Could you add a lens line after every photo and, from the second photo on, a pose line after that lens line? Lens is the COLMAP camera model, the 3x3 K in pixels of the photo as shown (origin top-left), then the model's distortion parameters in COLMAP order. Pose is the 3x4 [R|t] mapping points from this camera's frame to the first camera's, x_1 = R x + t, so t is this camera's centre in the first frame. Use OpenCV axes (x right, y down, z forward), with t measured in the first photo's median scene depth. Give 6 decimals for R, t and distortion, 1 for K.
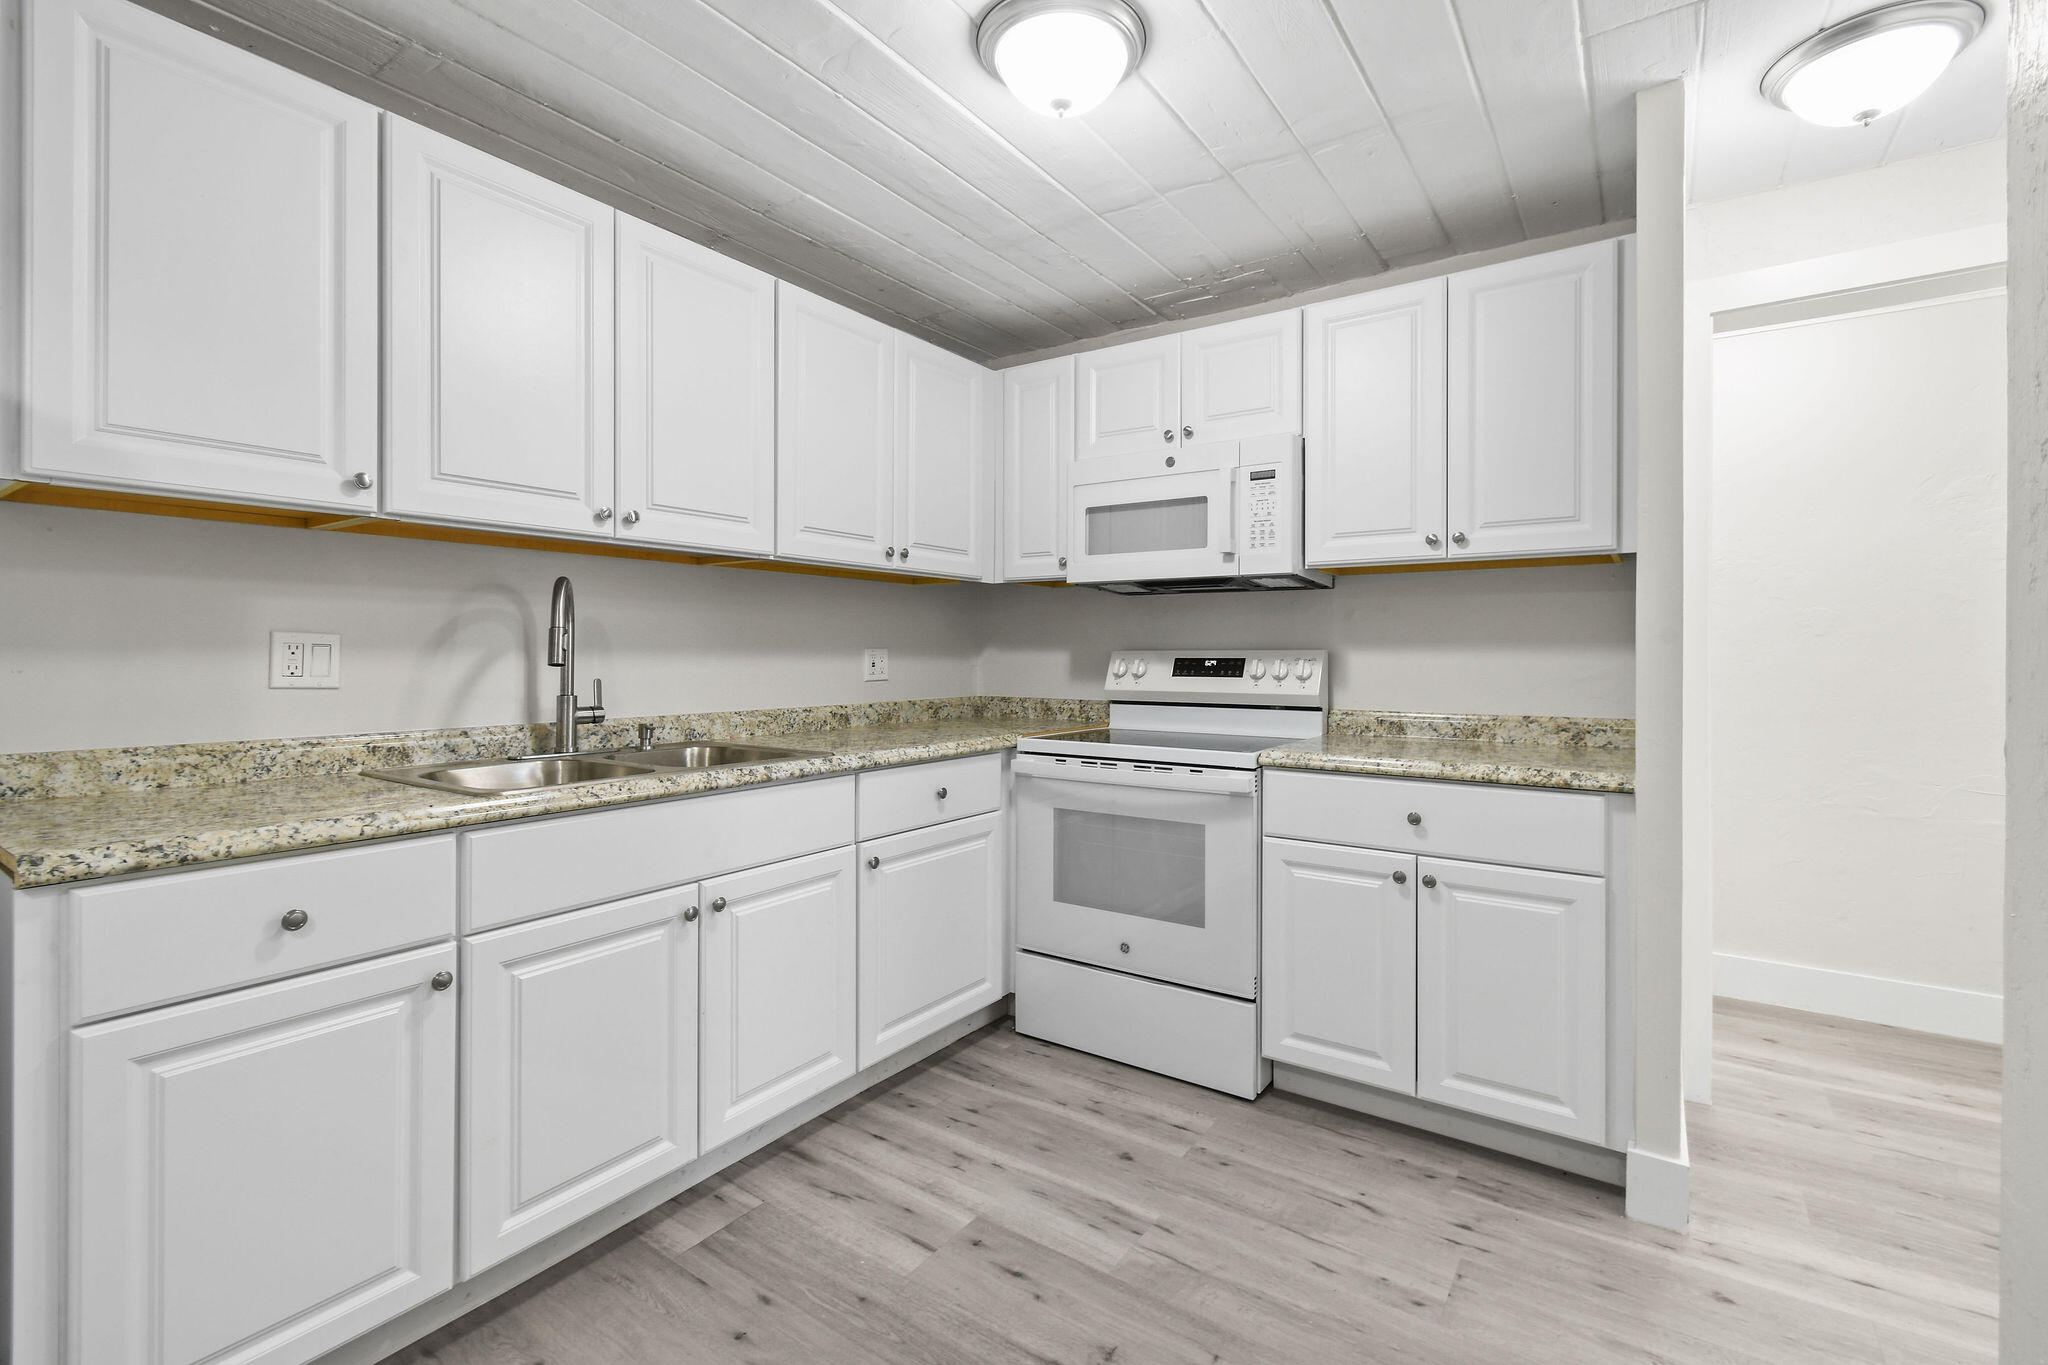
lens RADIAL K [[915.7, 0, 1029.4], [0, 915.7, 654.4], [0, 0, 1]] dist [0.001501, -0.000358]
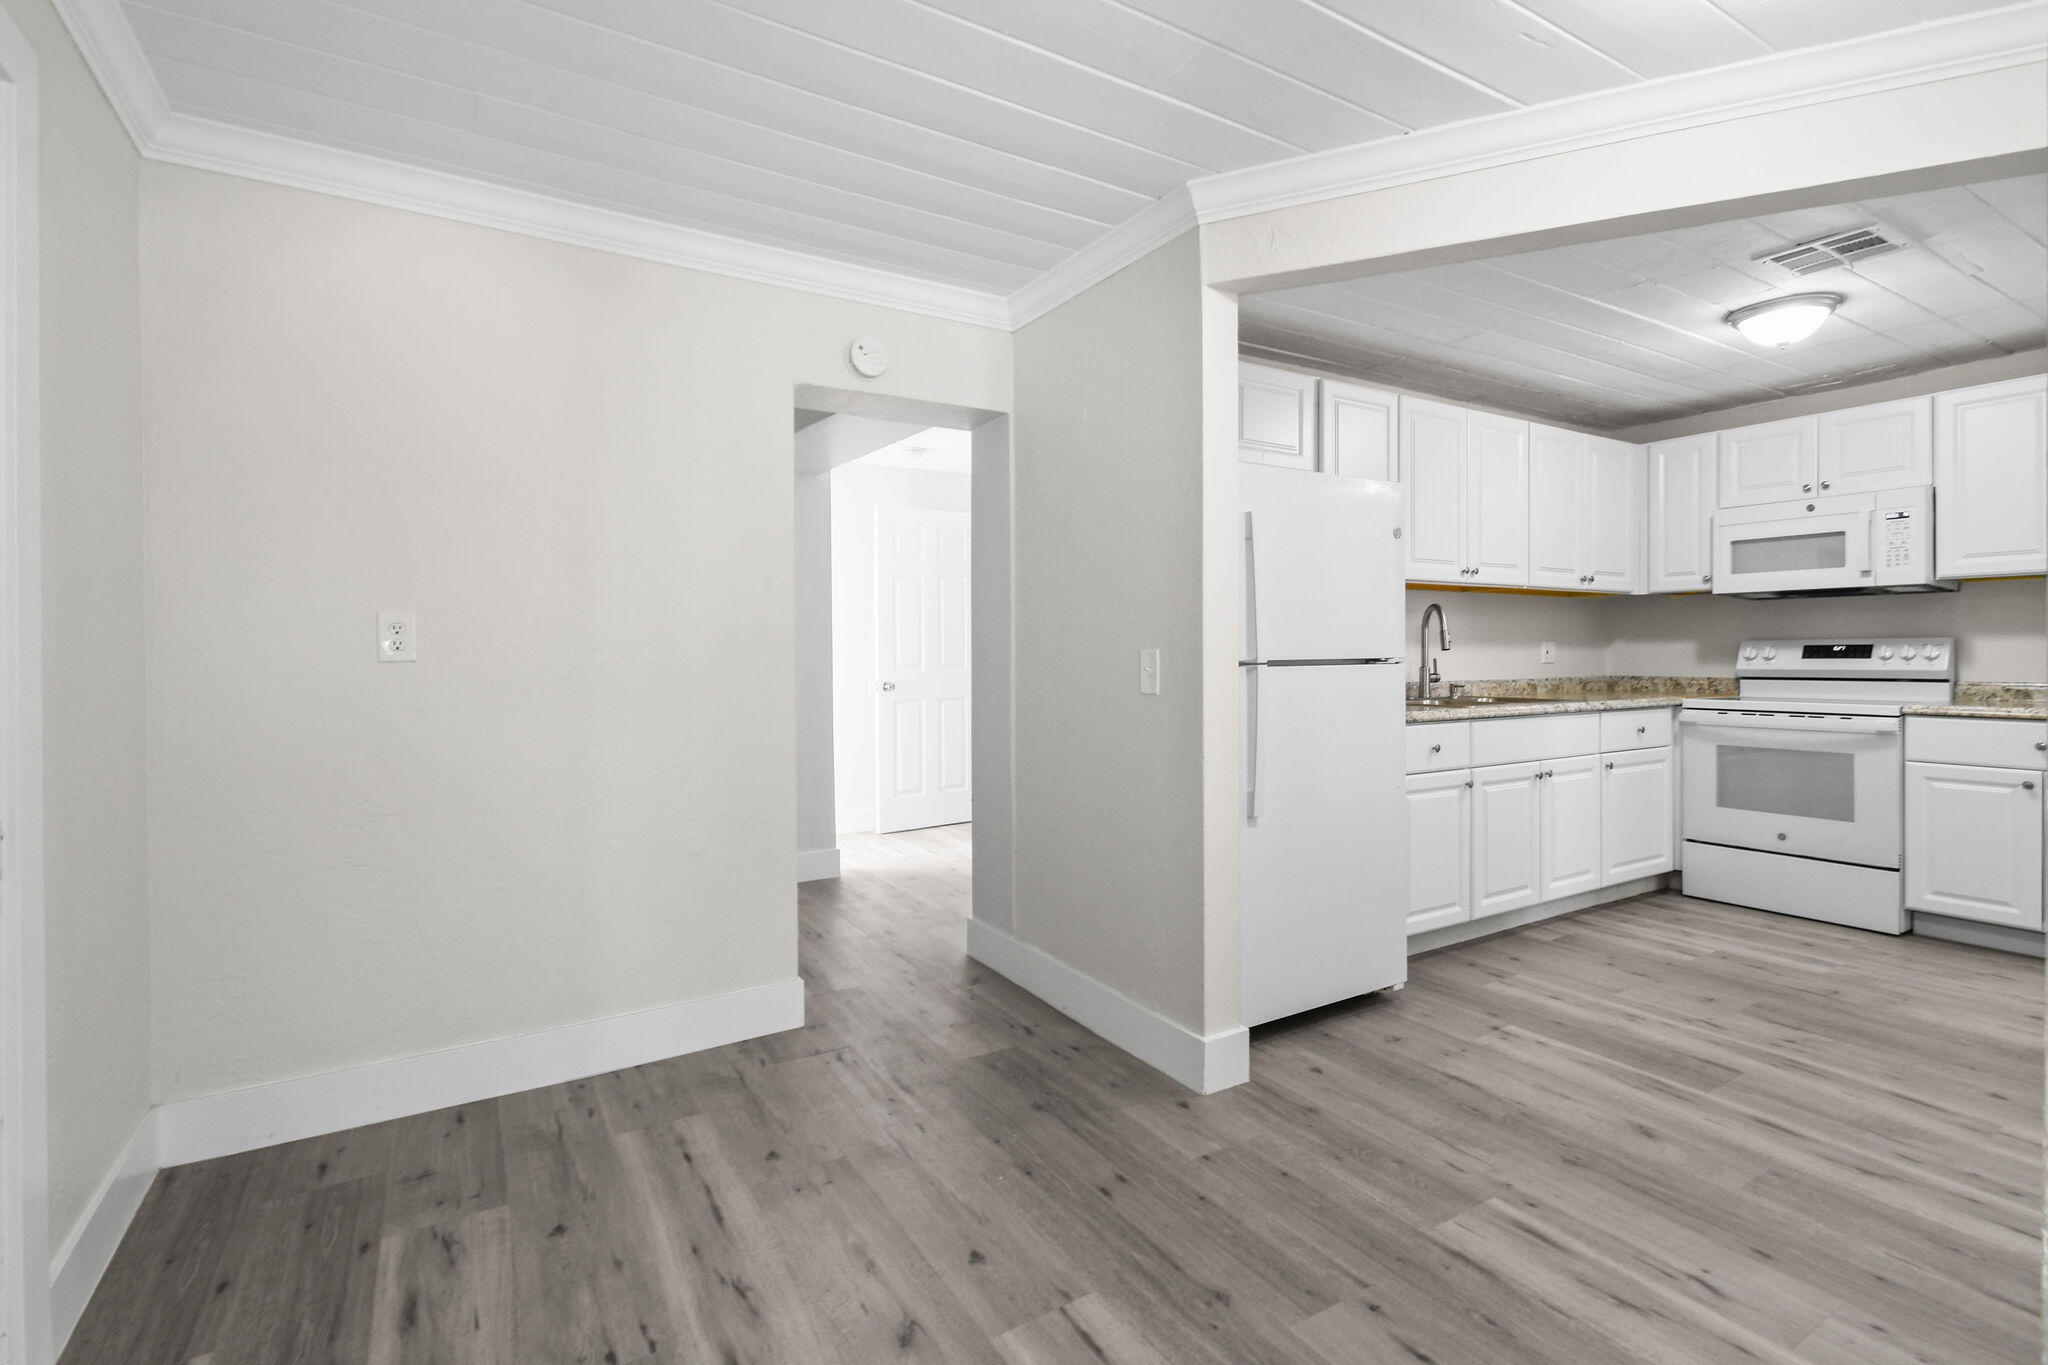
lens RADIAL K [[944.8, 0, 1020.2], [0, 944.8, 660.1], [0, 0, 1]] dist [0.016501, -0.008817]
pose [[0.913023, -0.004877, -0.407879, -0.440888], [0.007255, 0.999965, 0.004284, 0.015621], [0.407843, -0.006870, 0.913026, -1.035022]]
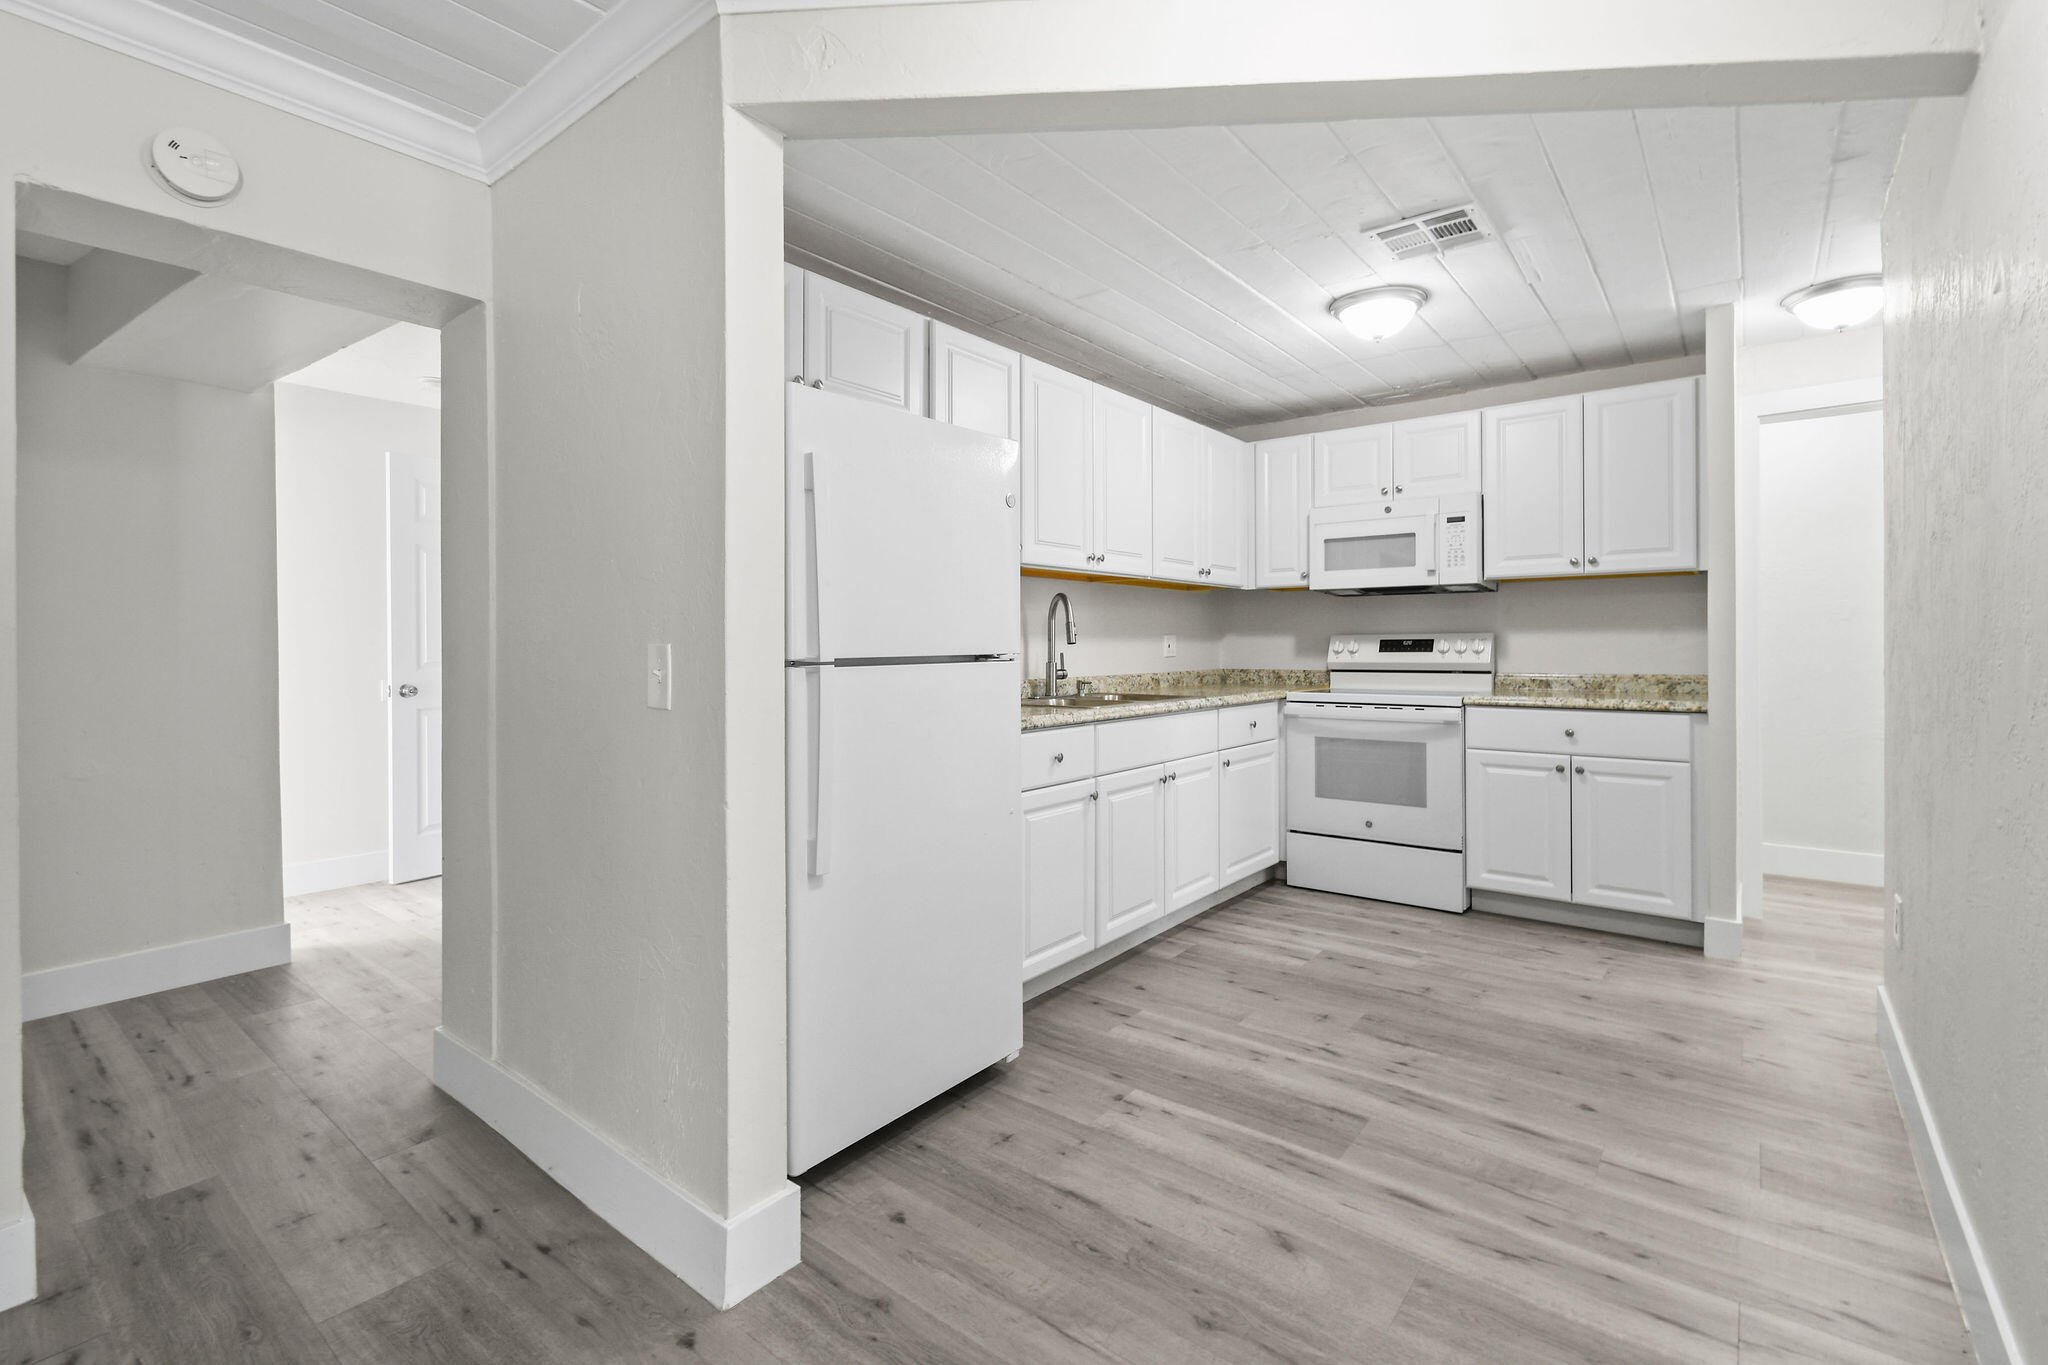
lens RADIAL K [[919.0, 0, 1021.0], [0, 919.0, 645.9], [0, 0, 1]] dist [0.000214, 0.000293]
pose [[0.997647, -0.007518, -0.068146, -0.417475], [0.007527, 0.999972, -0.000127, 0.013137], [0.068145, -0.000386, 0.997675, -0.666347]]
